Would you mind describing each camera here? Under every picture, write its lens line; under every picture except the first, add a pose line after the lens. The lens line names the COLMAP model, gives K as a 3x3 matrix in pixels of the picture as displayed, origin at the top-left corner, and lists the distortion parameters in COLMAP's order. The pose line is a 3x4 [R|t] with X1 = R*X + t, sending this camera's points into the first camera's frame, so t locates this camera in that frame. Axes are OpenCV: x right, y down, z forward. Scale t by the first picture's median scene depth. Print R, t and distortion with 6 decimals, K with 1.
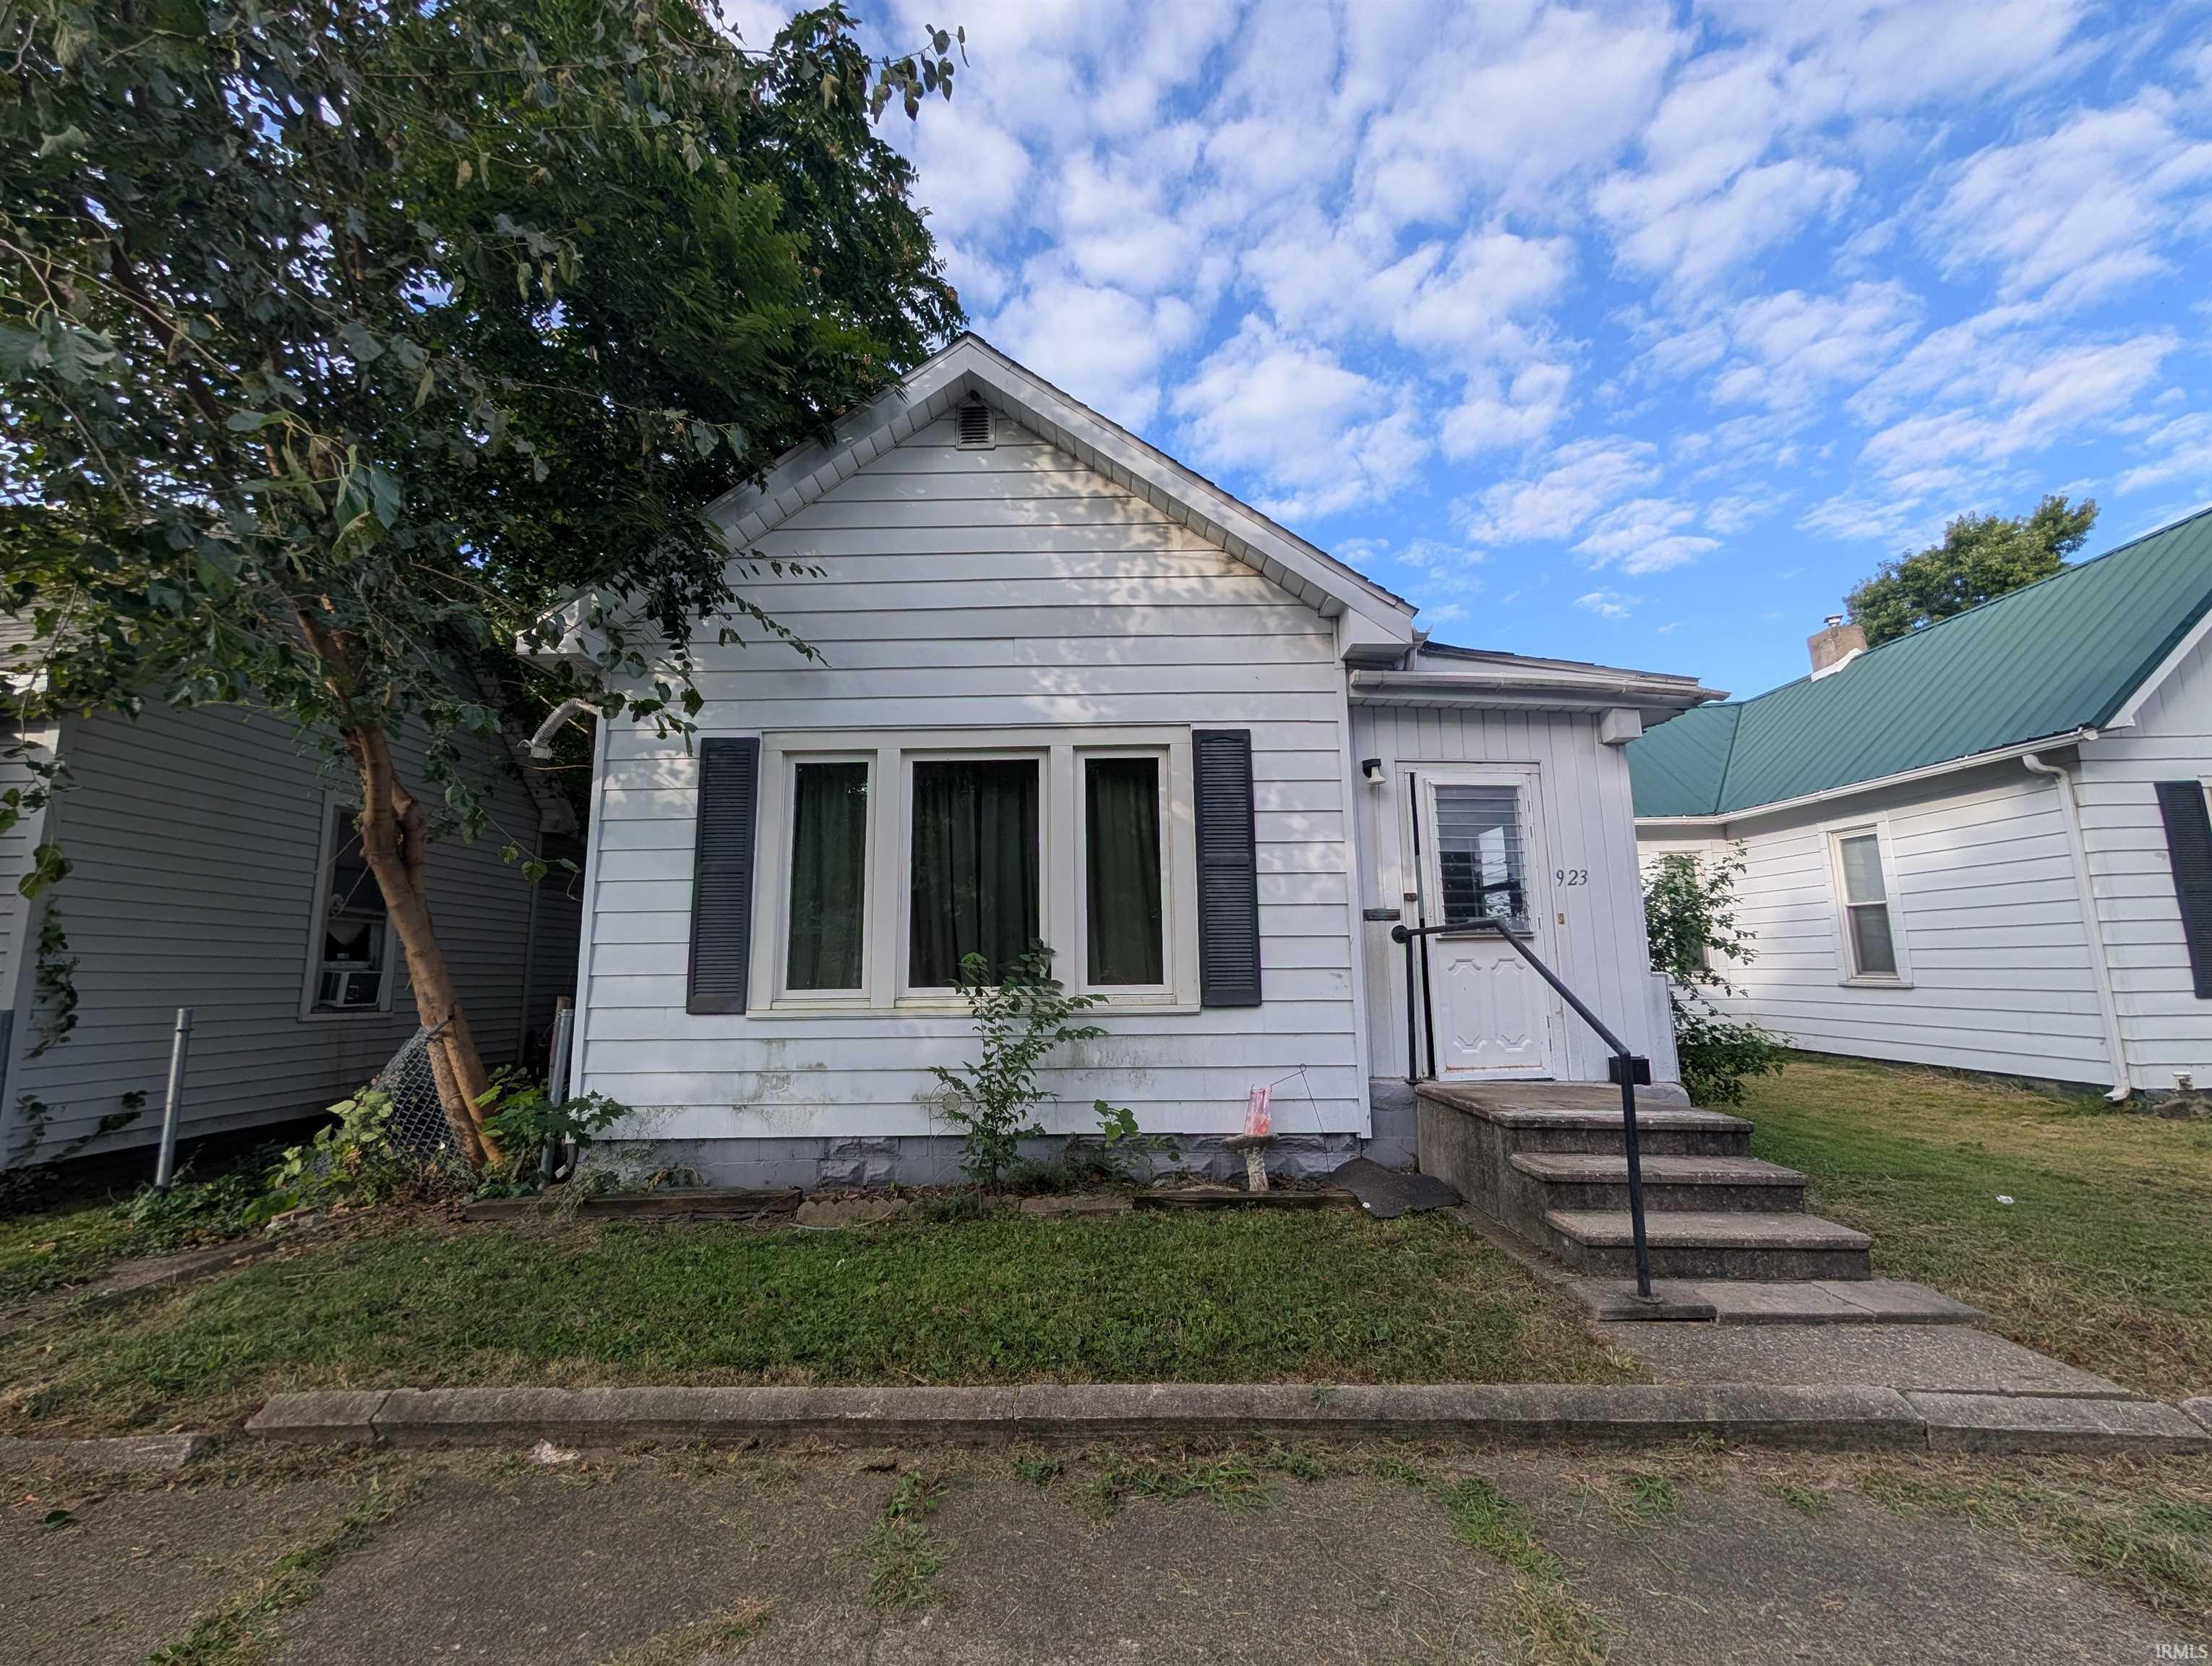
lens RADIAL K [[852.9, 0, 1098.4], [0, 852.9, 846.6], [0, 0, 1]] dist [-0.001488, 0.000104]
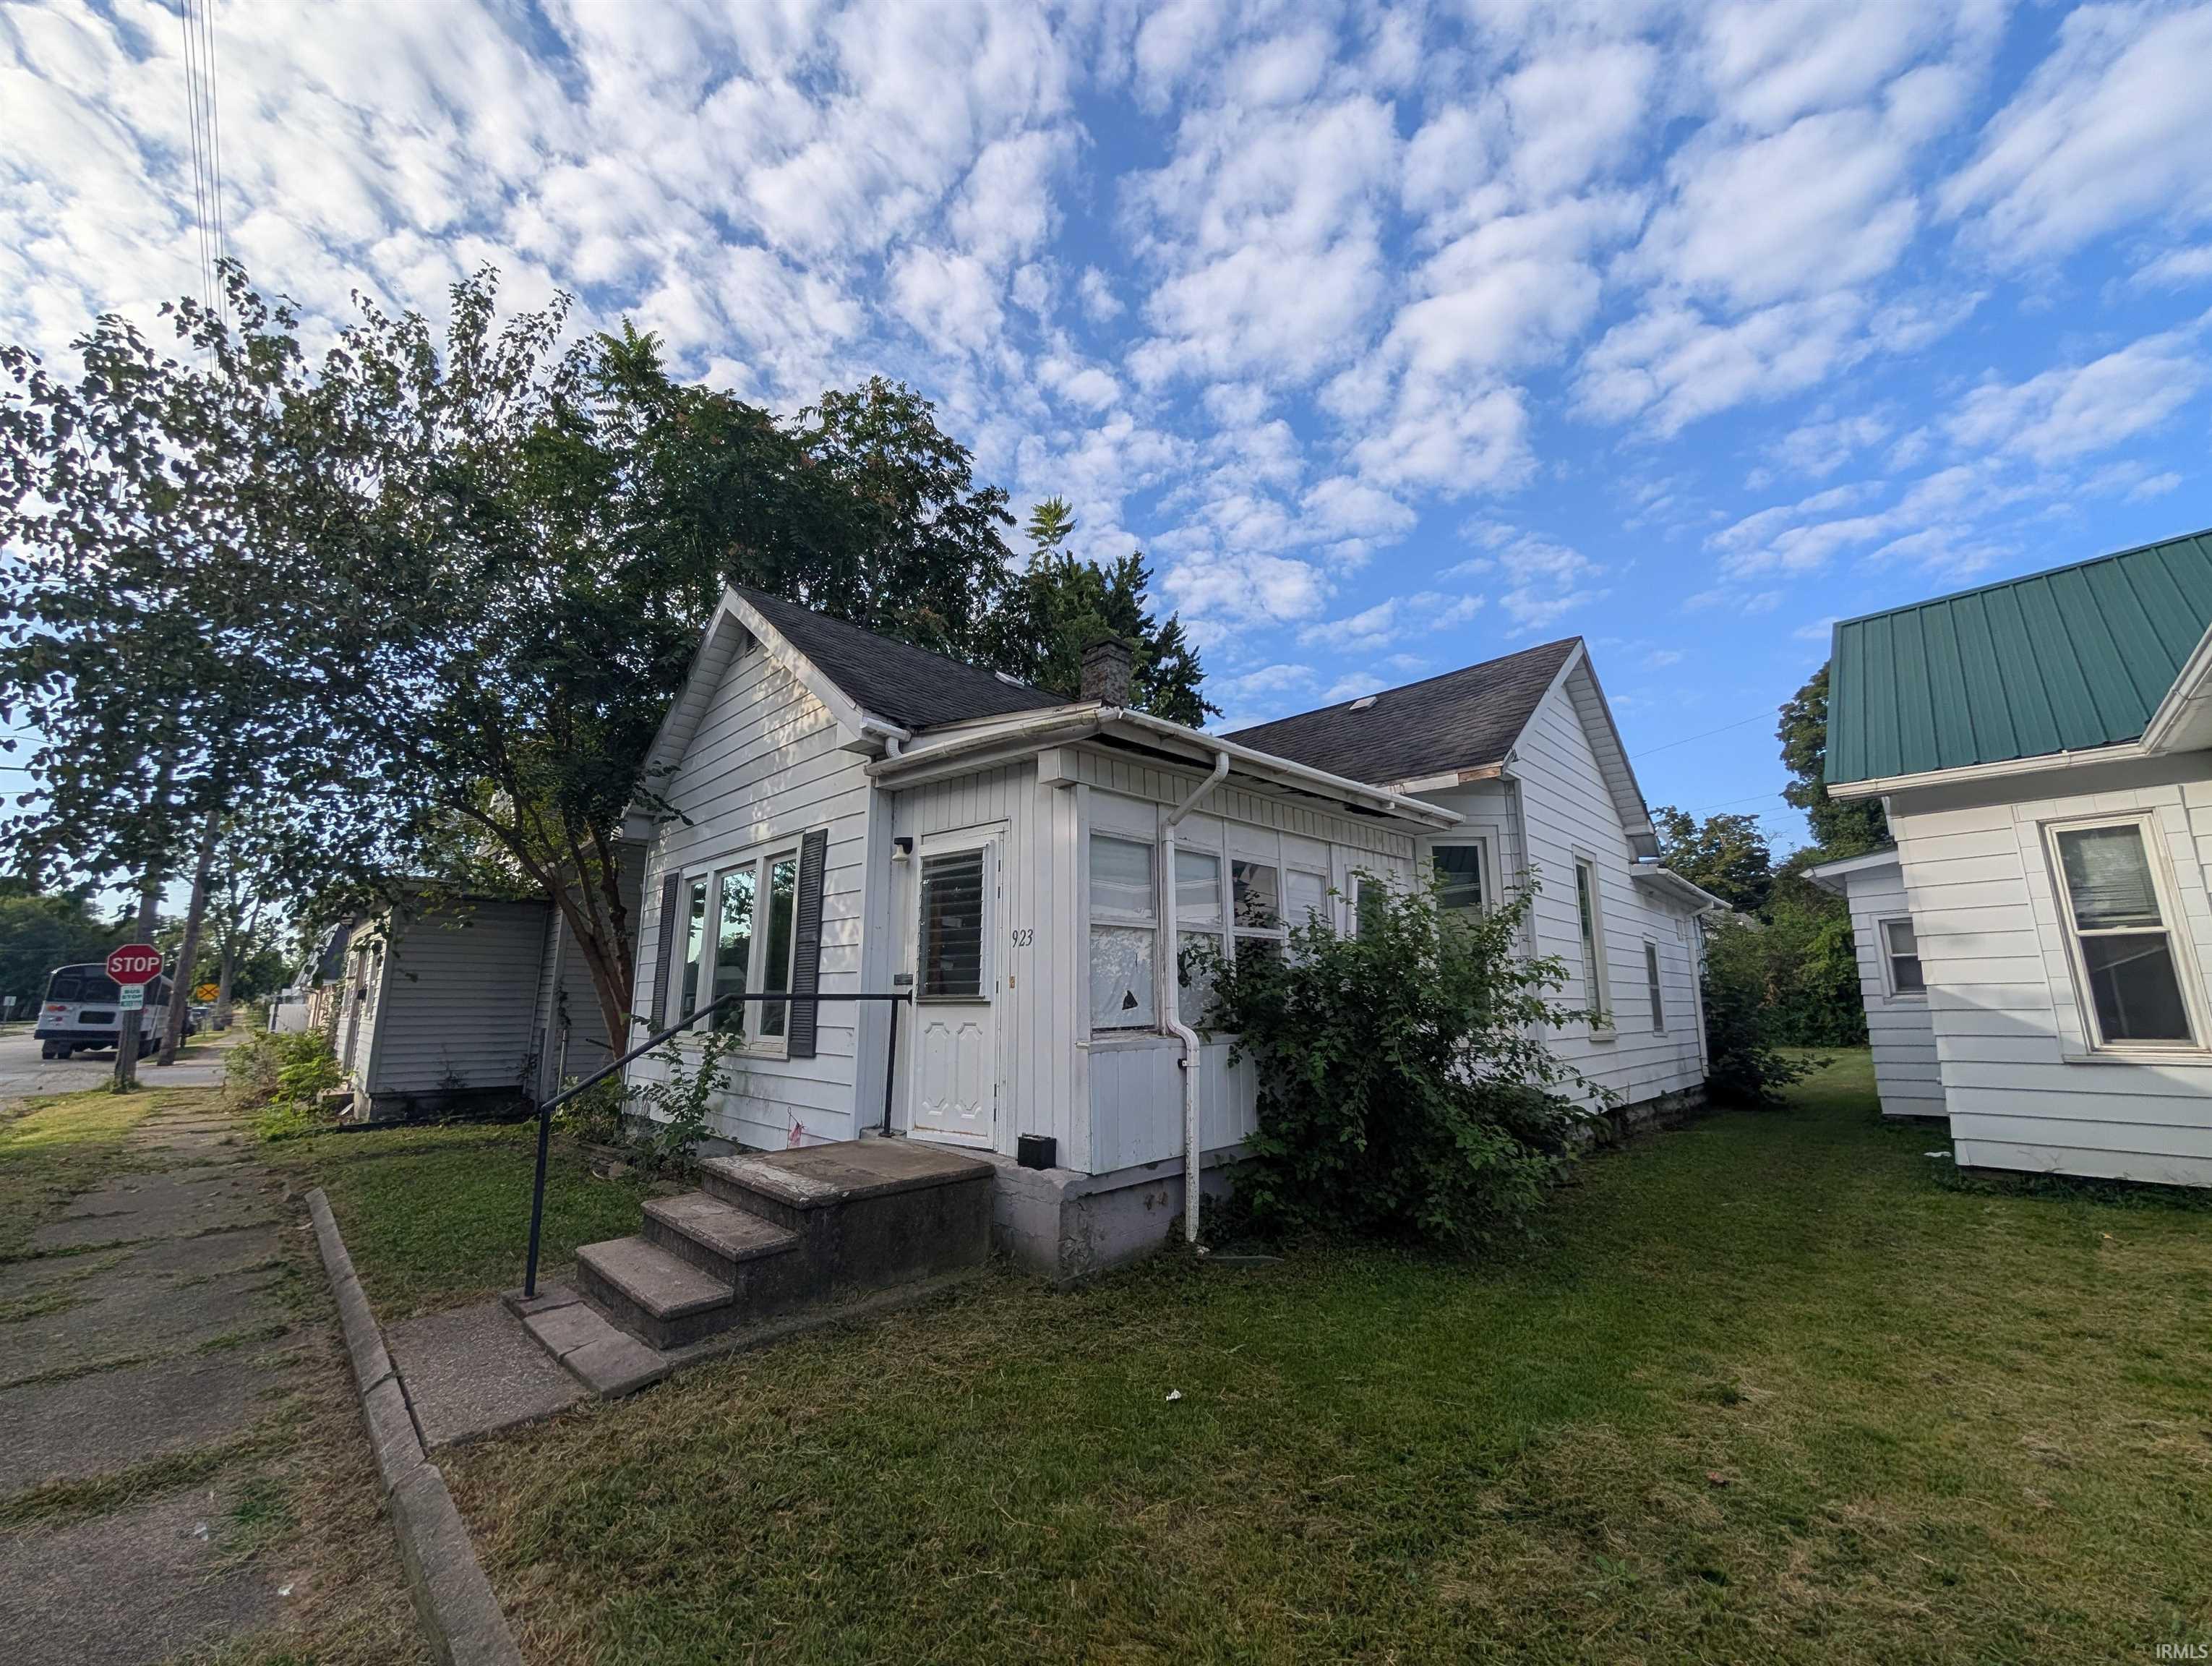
lens RADIAL K [[852.9, 0, 1105.9], [0, 852.9, 835.8], [0, 0, 1]] dist [-0.001488, 0.000104]
pose [[0.719927, -0.126668, -0.682393, 1.303679], [0.092409, 0.991945, -0.086636, 0.015515], [0.687870, -0.000688, 0.725833, 0.384307]]
